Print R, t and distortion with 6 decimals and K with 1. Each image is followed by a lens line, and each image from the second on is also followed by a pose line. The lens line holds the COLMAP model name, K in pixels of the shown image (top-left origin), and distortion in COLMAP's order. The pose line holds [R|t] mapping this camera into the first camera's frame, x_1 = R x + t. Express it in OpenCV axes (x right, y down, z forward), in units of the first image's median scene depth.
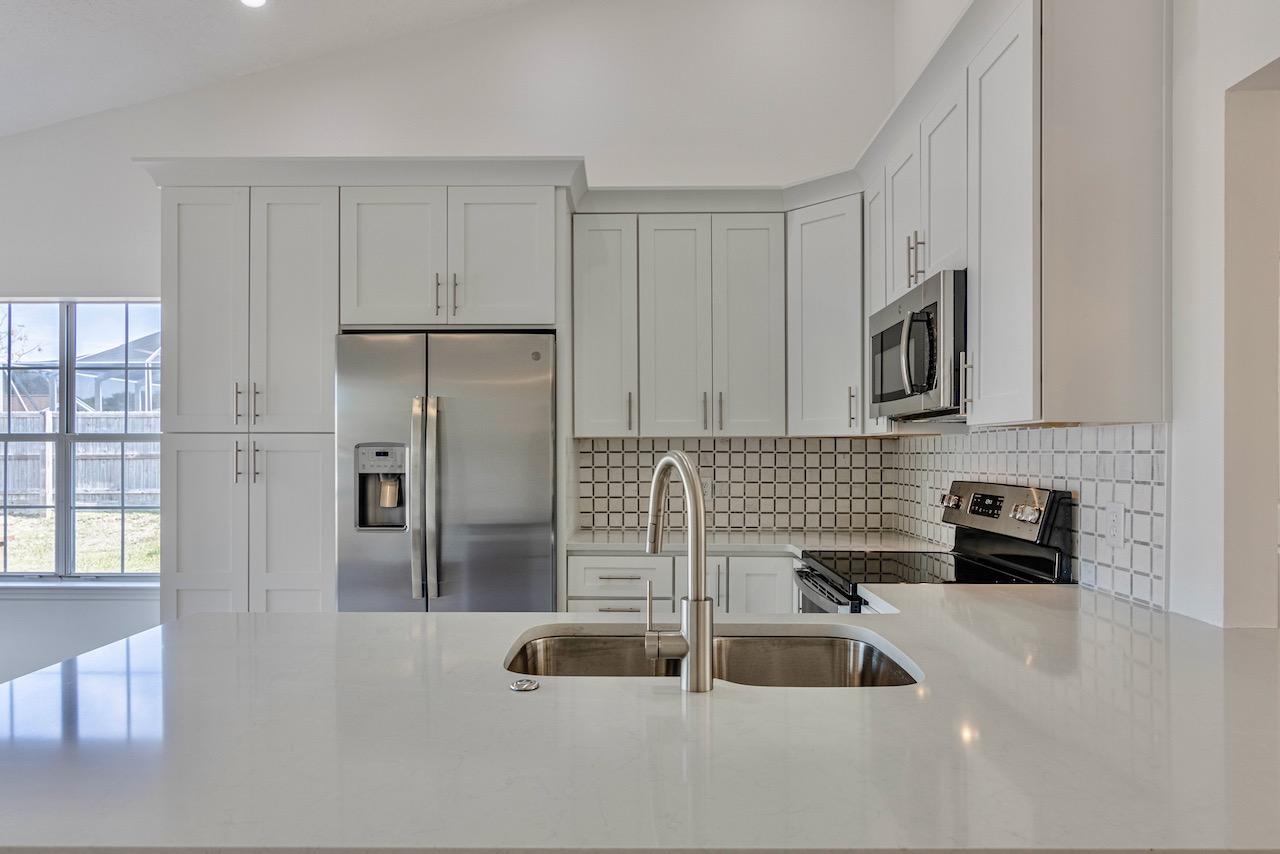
lens RADIAL K [[759.4, 0, 642.1], [0, 759.4, 455.6], [0, 0, 1]] dist [-0.000730, 0.001332]
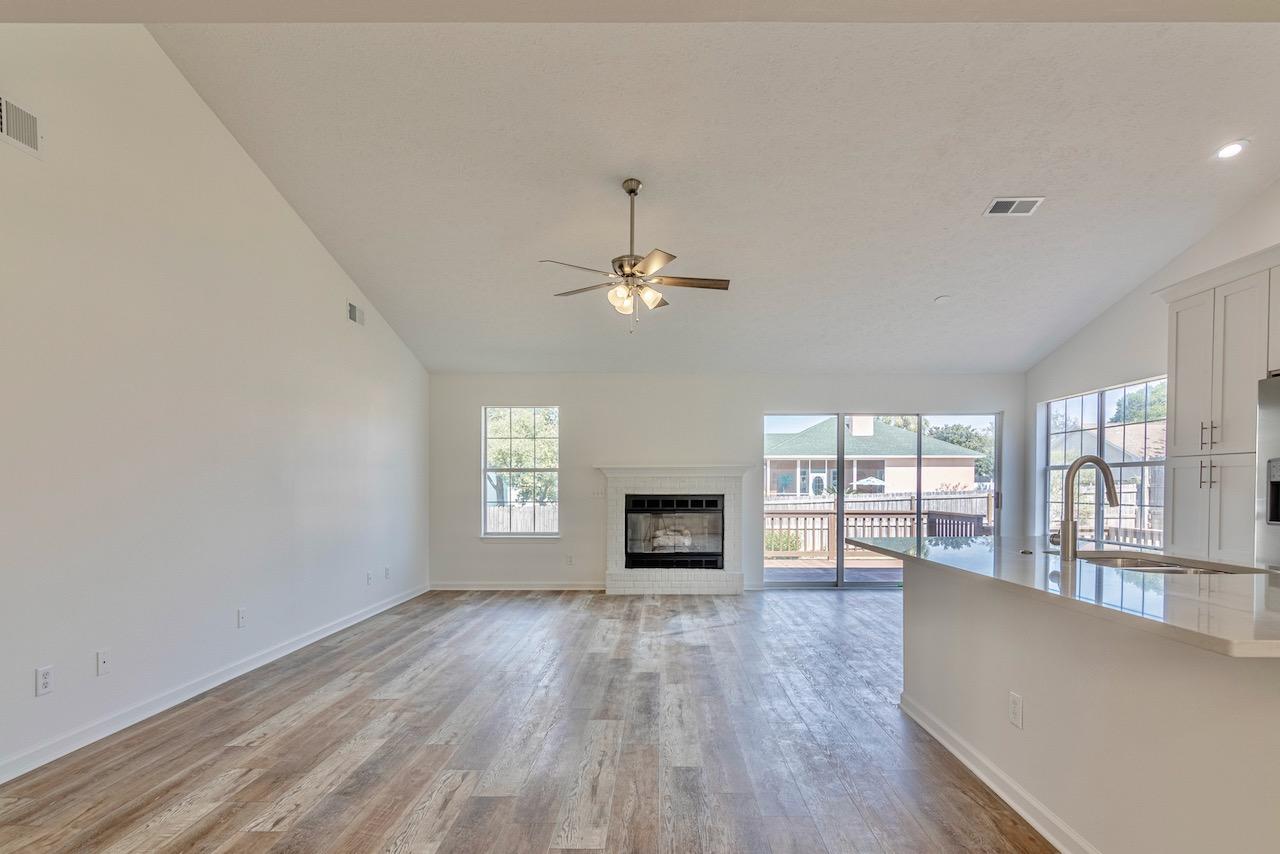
lens RADIAL K [[679.6, 0, 647.5], [0, 679.6, 493.1], [0, 0, 1]] dist [-0.000261, 0.000586]
pose [[0.004210, 0.011772, -0.999922, 0.793173], [-0.003011, 0.999926, 0.011760, 0.032110], [0.999987, 0.002961, 0.004245, -0.101357]]
